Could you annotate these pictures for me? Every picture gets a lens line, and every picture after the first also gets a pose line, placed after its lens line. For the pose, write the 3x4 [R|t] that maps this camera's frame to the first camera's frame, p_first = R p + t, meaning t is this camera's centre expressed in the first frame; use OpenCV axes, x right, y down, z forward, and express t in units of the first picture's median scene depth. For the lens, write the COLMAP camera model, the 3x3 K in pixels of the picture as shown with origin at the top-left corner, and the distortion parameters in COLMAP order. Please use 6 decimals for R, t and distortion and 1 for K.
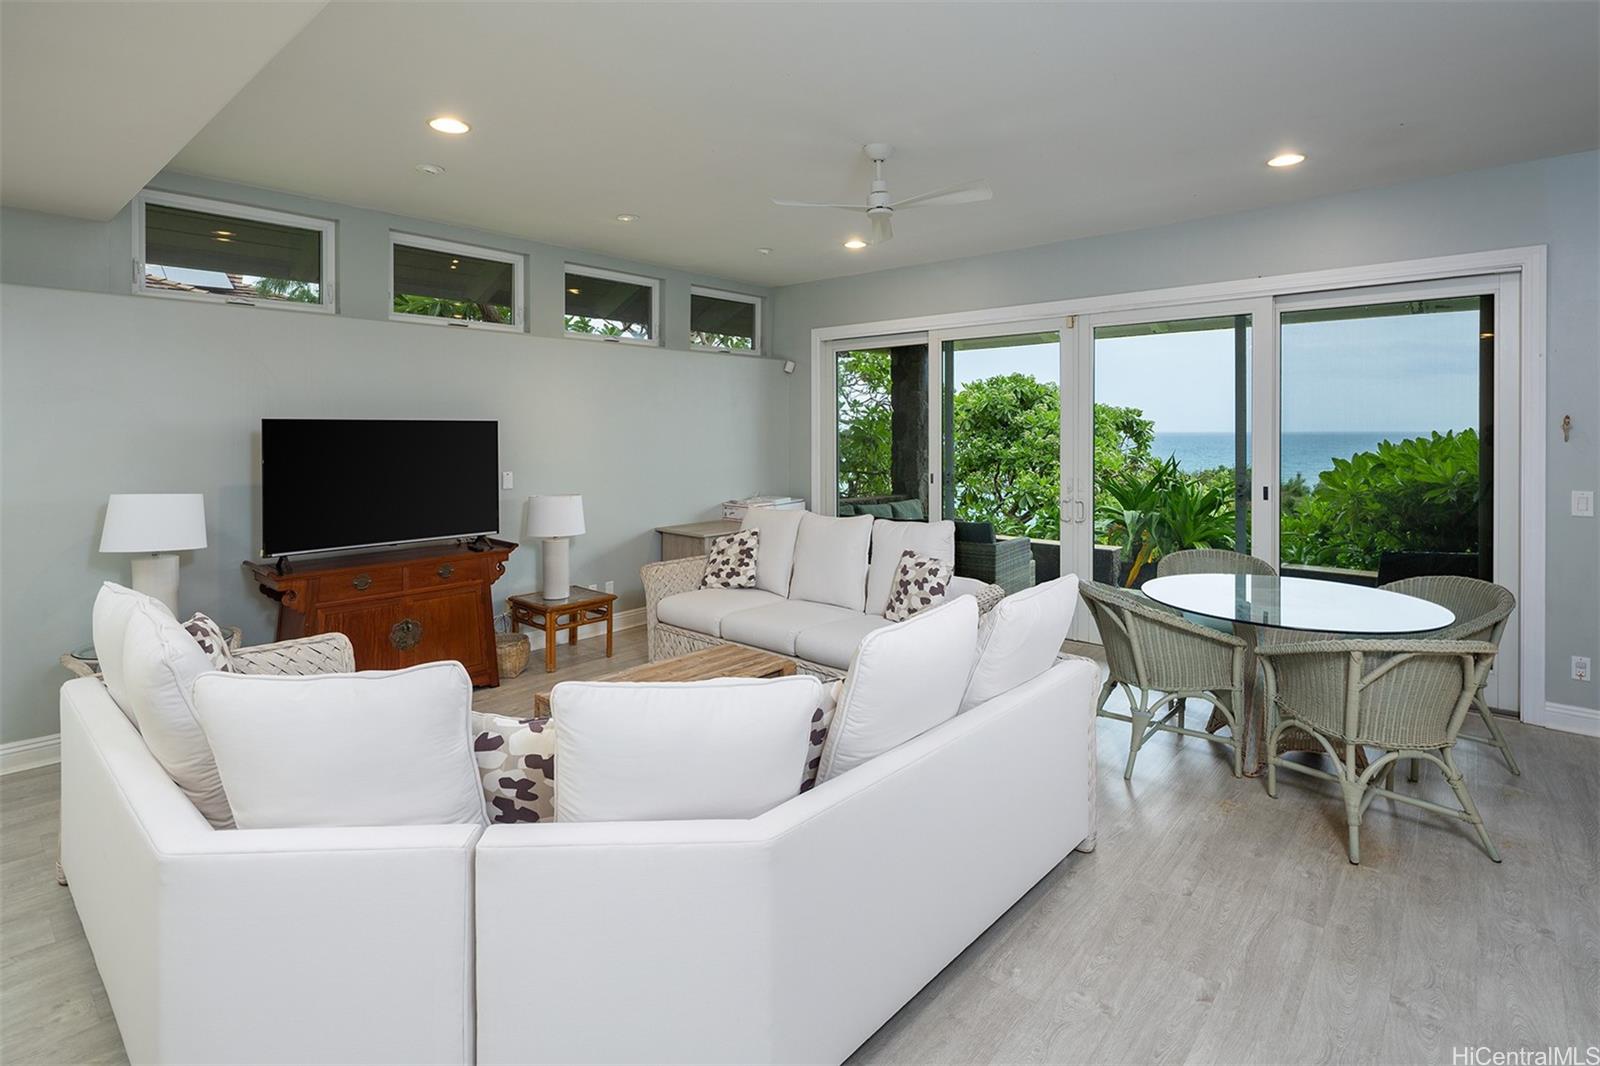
lens RADIAL K [[785.7, 0, 806.7], [0, 785.7, 432.2], [0, 0, 1]] dist [-0.002818, -0.001915]
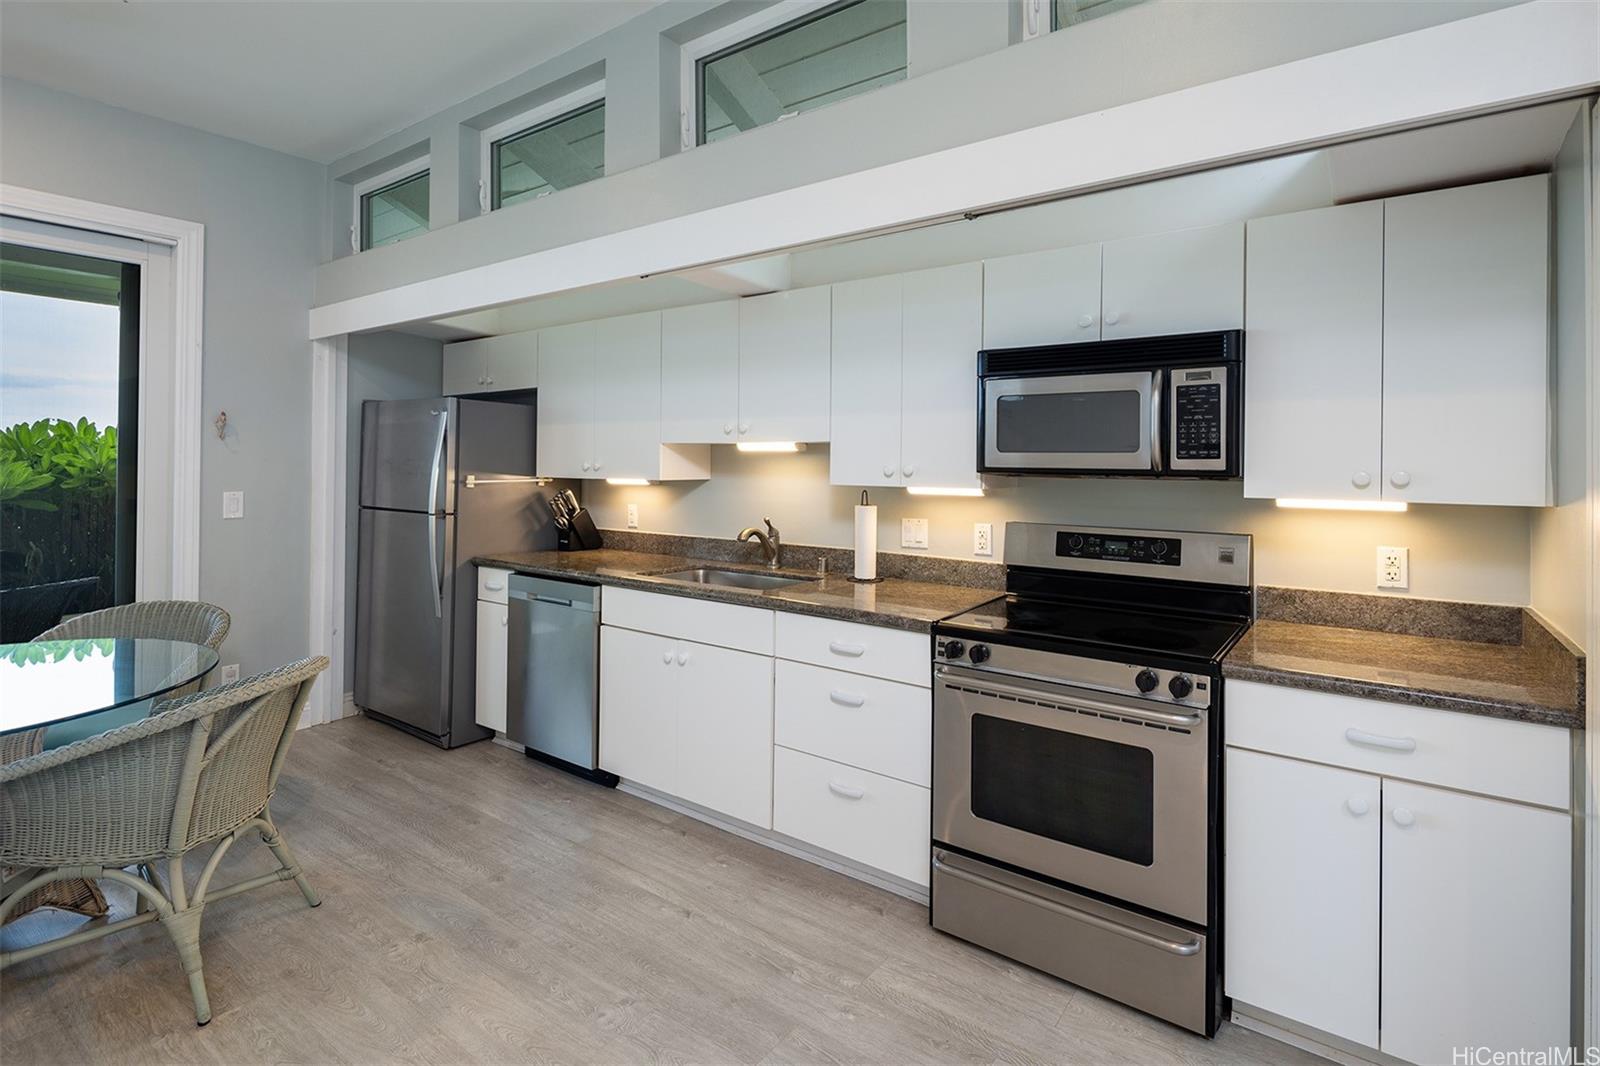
lens RADIAL K [[785.7, 0, 807.4], [0, 785.7, 456.7], [0, 0, 1]] dist [-0.002818, -0.001915]
pose [[-0.098763, 0.010715, 0.995053, -0.034181], [-0.002793, 0.999935, -0.011045, 0.040805], [-0.995107, -0.003870, -0.098726, 0.394432]]
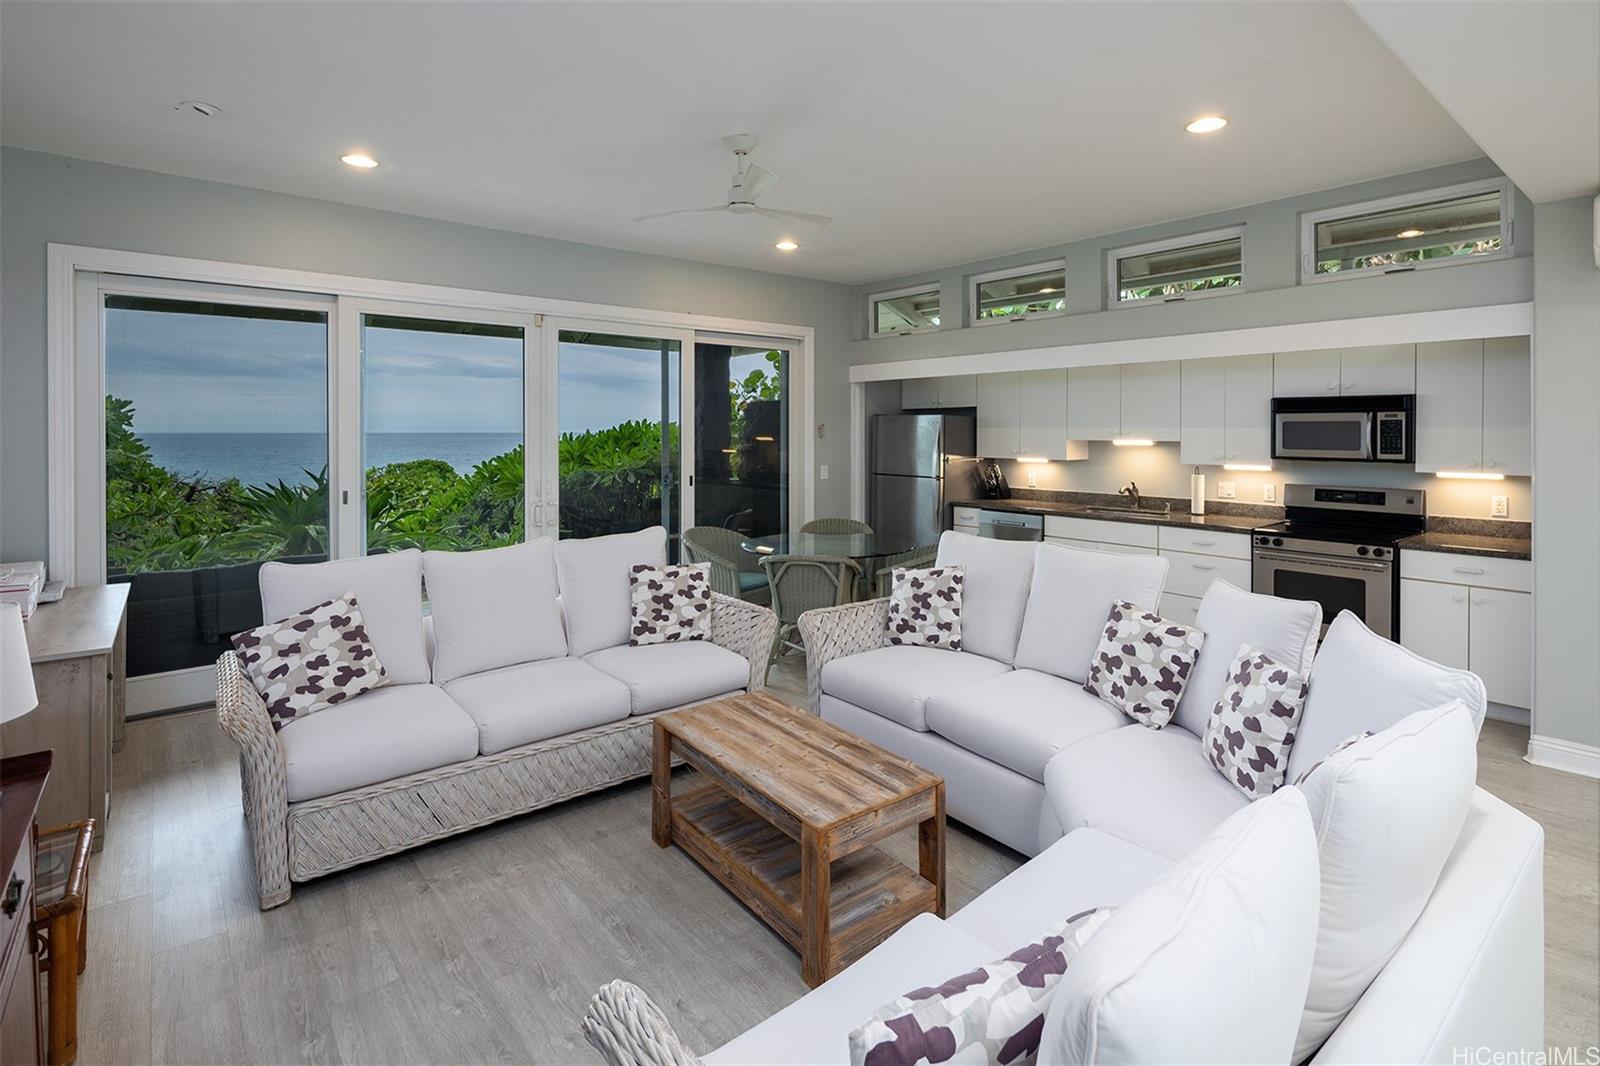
lens RADIAL K [[785.7, 0, 796.9], [0, 785.7, 433.0], [0, 0, 1]] dist [-0.002818, -0.001915]
pose [[0.152411, 0.001312, 0.988316, -0.844987], [0.003382, 0.999993, -0.001849, 0.001856], [-0.988311, 0.003624, 0.152405, 0.786226]]
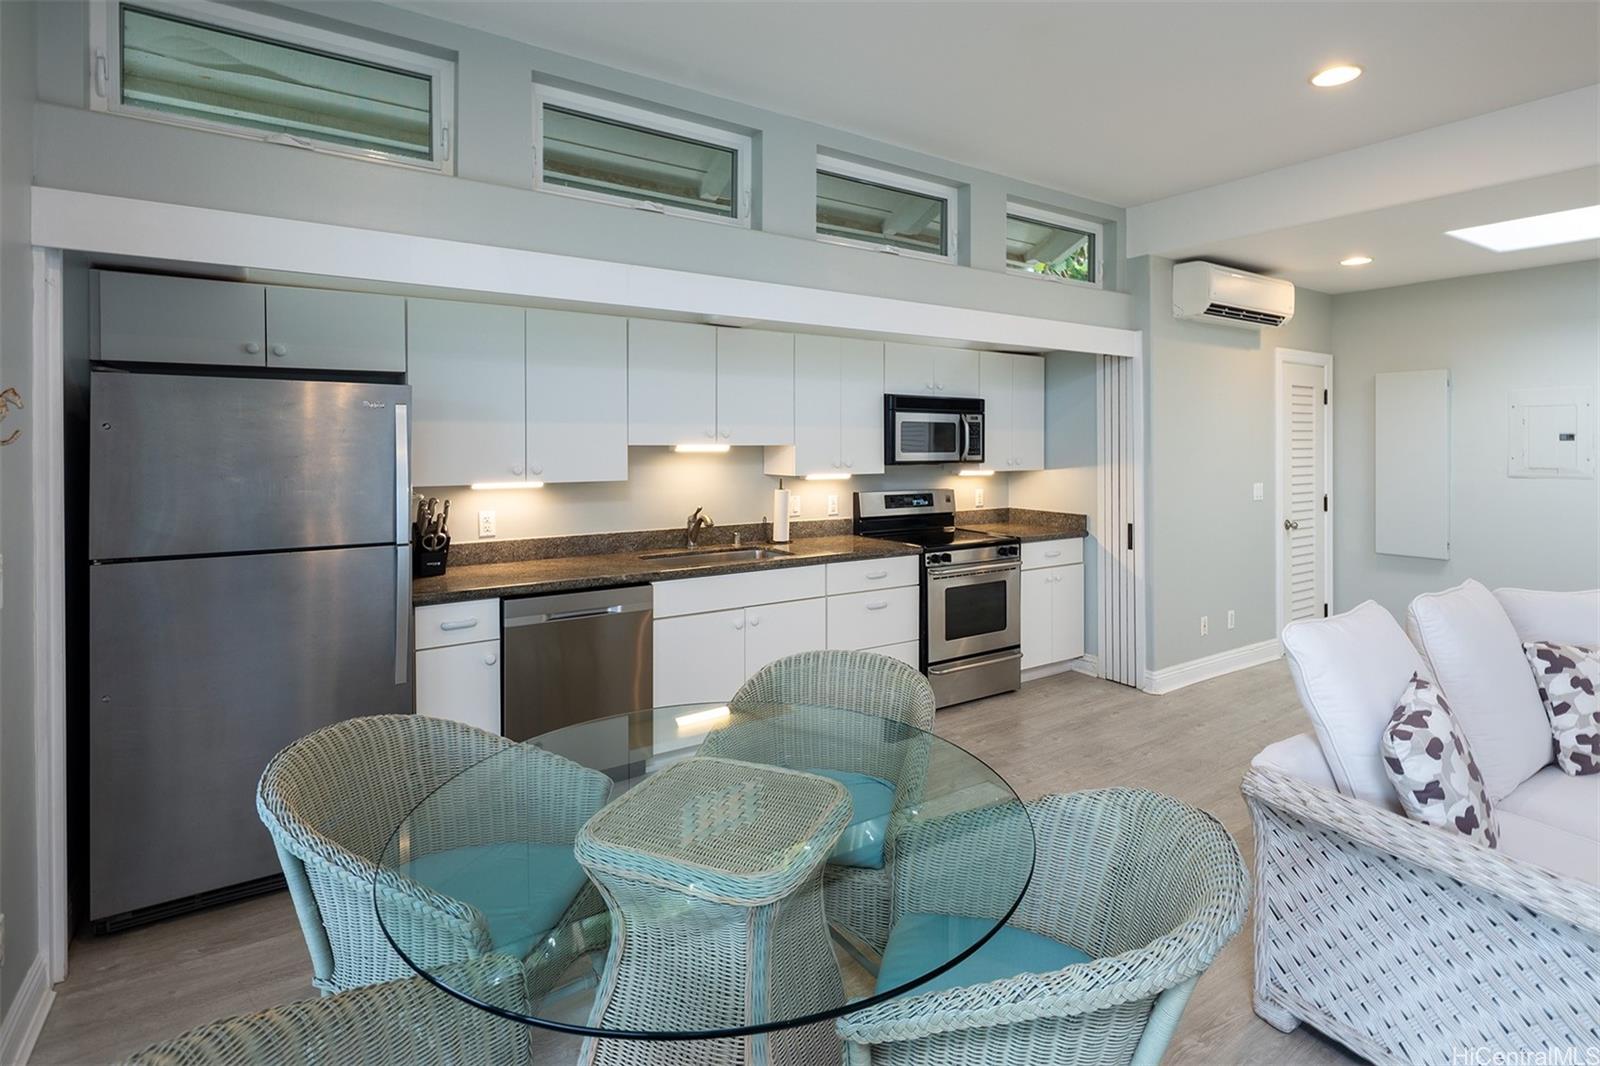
lens RADIAL K [[785.7, 0, 810.9], [0, 785.7, 442.7], [0, 0, 1]] dist [-0.002818, -0.001915]
pose [[-0.970560, 0.008092, 0.240723, 0.447712], [0.007361, 0.999965, -0.003935, 0.018674], [-0.240747, -0.002047, -0.970586, 1.349826]]
